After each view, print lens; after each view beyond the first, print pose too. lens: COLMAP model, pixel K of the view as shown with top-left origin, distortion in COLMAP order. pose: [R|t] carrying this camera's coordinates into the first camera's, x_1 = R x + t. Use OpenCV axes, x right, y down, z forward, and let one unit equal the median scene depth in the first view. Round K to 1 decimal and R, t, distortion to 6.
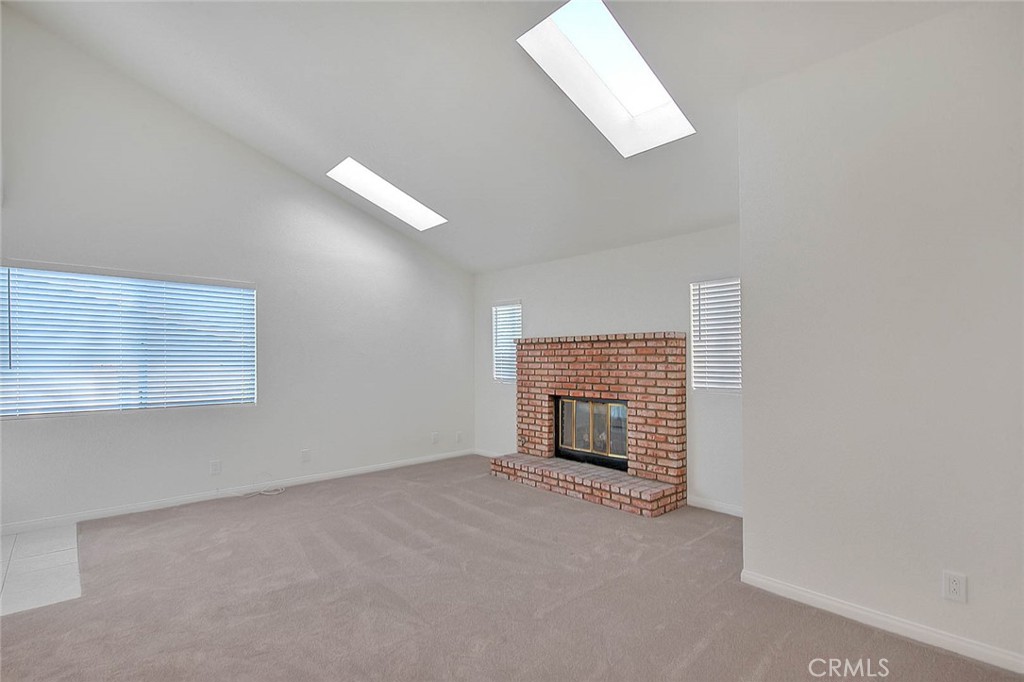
lens RADIAL K [[479.6, 0, 514.3], [0, 479.6, 357.1], [0, 0, 1]] dist [-0.001361, 0.000066]
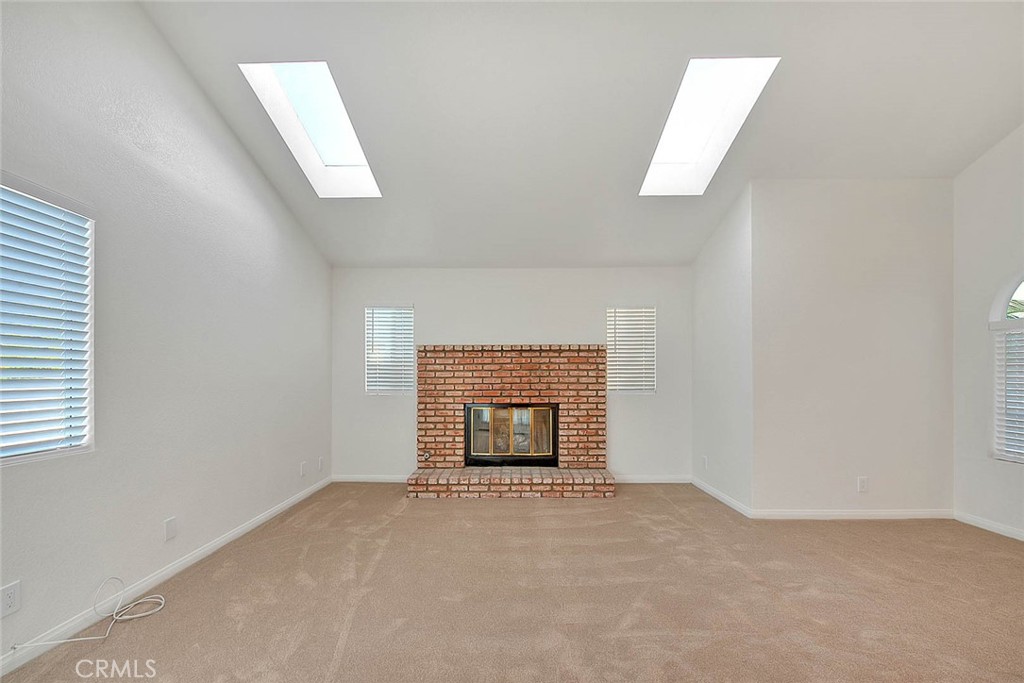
lens RADIAL K [[418.1, 0, 508.1], [0, 418.1, 370.4], [0, 0, 1]] dist [-0.000652, -0.000369]
pose [[0.693761, 0.007140, 0.720170, -0.556262], [-0.000367, 0.999954, -0.009560, 0.021432], [-0.720205, 0.006368, 0.693732, 0.389463]]
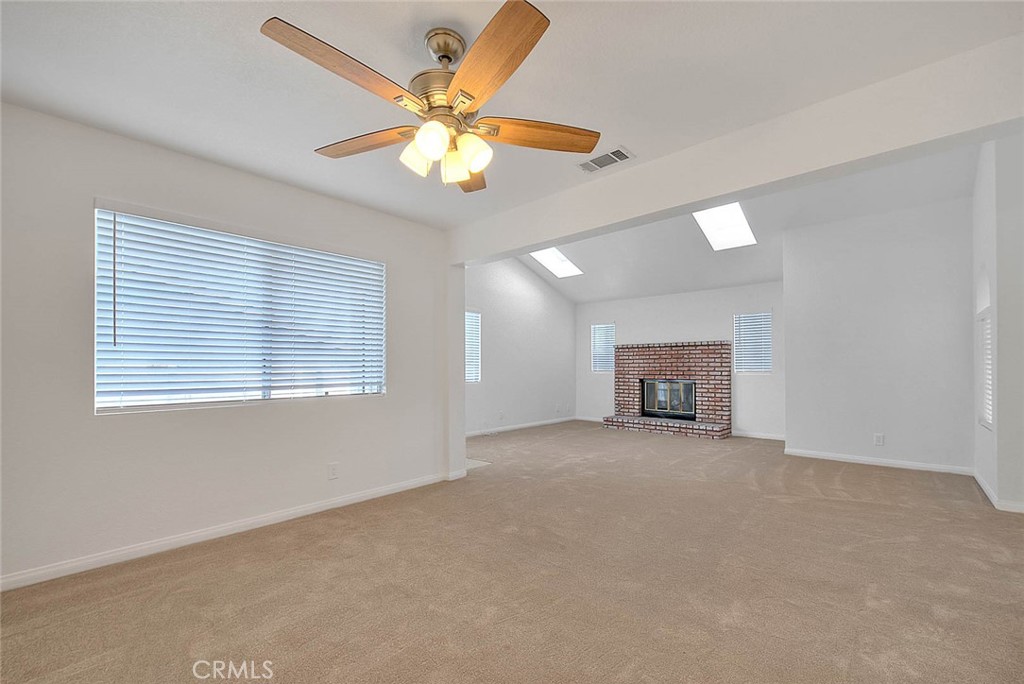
lens RADIAL K [[418.1, 0, 528.7], [0, 418.1, 363.7], [0, 0, 1]] dist [-0.000652, -0.000369]
pose [[0.995049, 0.001778, 0.099375, -0.520717], [-0.001300, 0.999987, -0.004871, 0.039771], [-0.099382, 0.004718, 0.995038, -0.463376]]
